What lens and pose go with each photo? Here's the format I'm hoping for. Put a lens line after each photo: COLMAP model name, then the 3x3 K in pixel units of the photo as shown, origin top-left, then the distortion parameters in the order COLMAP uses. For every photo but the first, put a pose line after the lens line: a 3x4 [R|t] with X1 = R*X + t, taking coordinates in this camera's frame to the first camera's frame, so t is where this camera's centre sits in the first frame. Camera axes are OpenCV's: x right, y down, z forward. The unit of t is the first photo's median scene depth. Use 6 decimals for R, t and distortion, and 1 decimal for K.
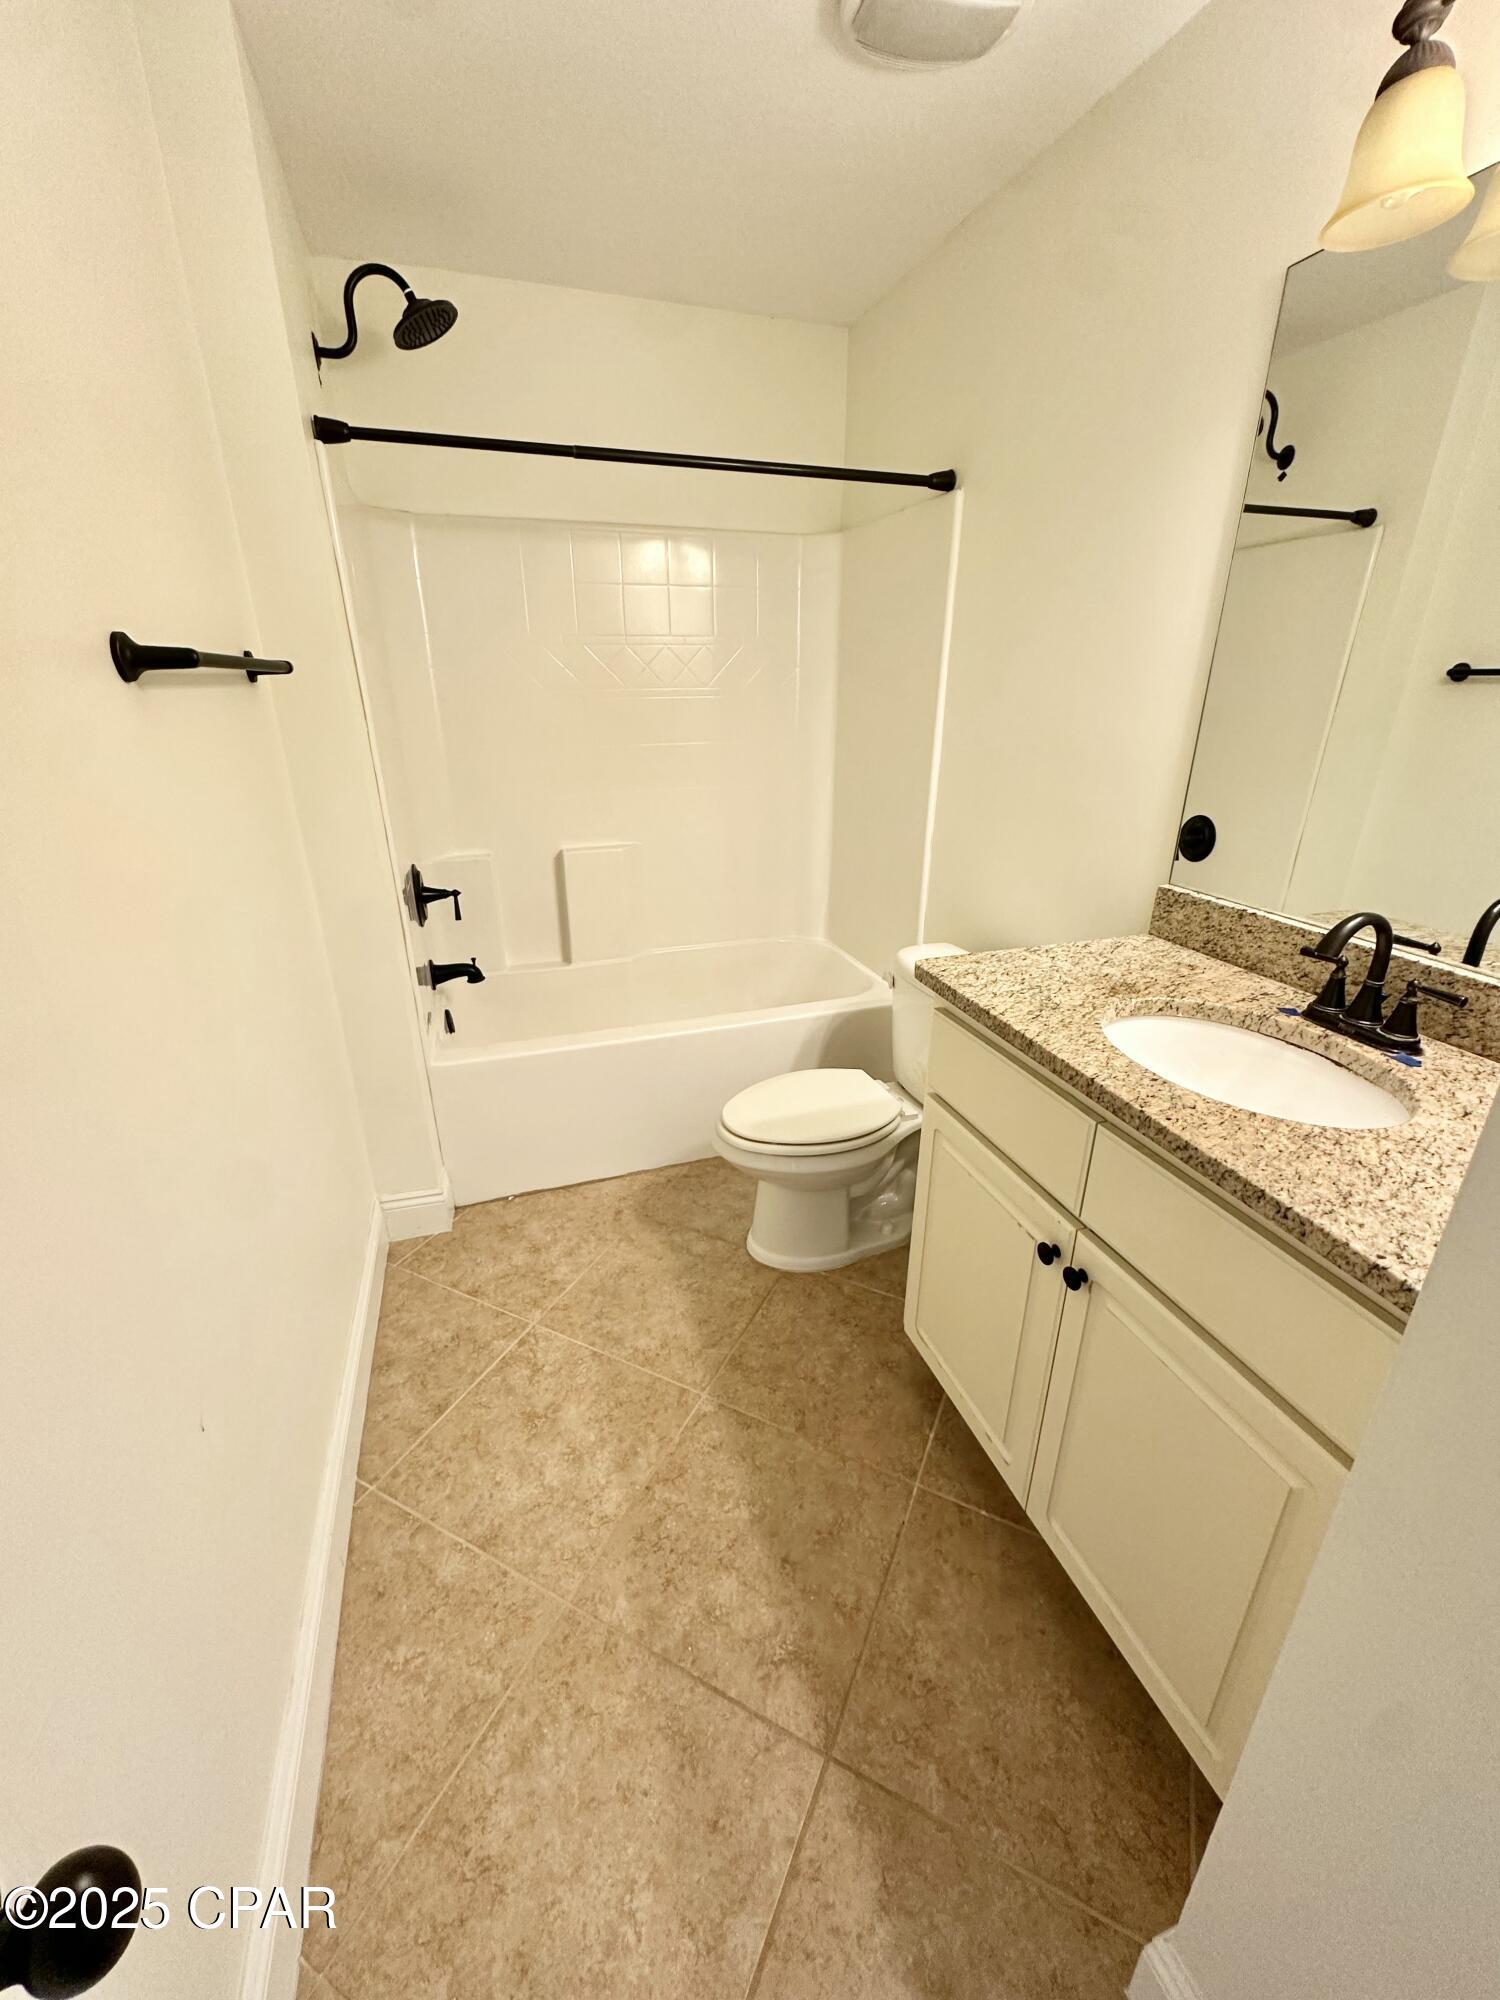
lens RADIAL K [[799.2, 0, 749.1], [0, 799.2, 996.7], [0, 0, 1]] dist [-0.002622, -0.000109]
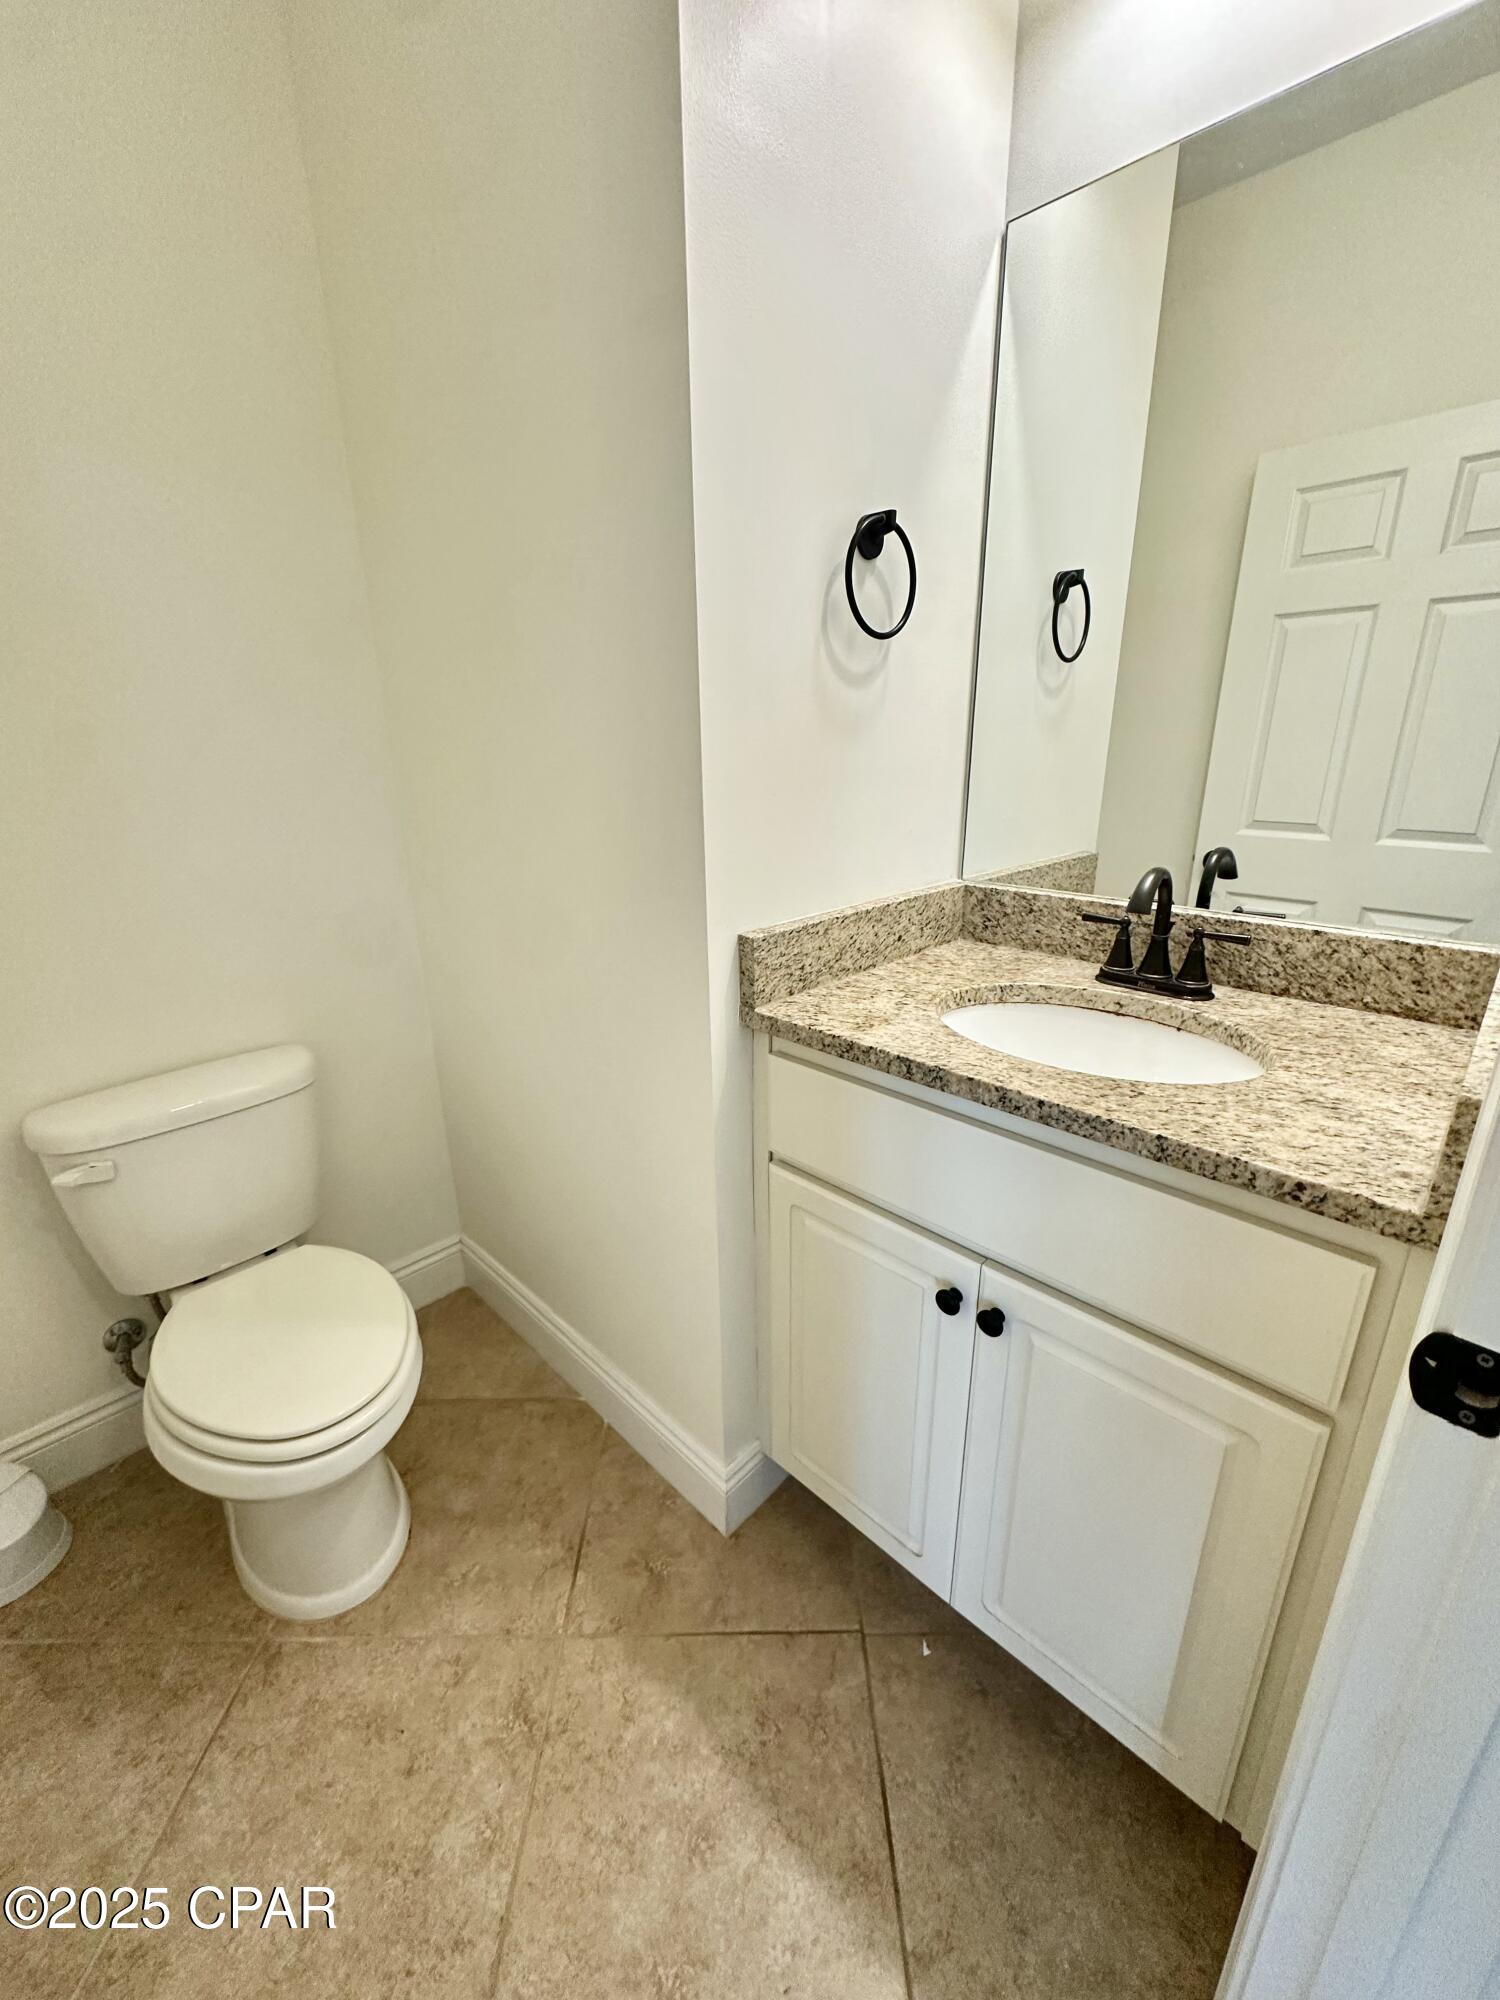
lens RADIAL K [[799.2, 0, 749.1], [0, 799.2, 996.7], [0, 0, 1]] dist [-0.002622, -0.000109]
pose [[0.883951, -0.155106, 0.441104, -0.142455], [0.177119, 0.984149, -0.008881, -0.026977], [-0.432735, 0.085978, 0.897412, 0.317818]]
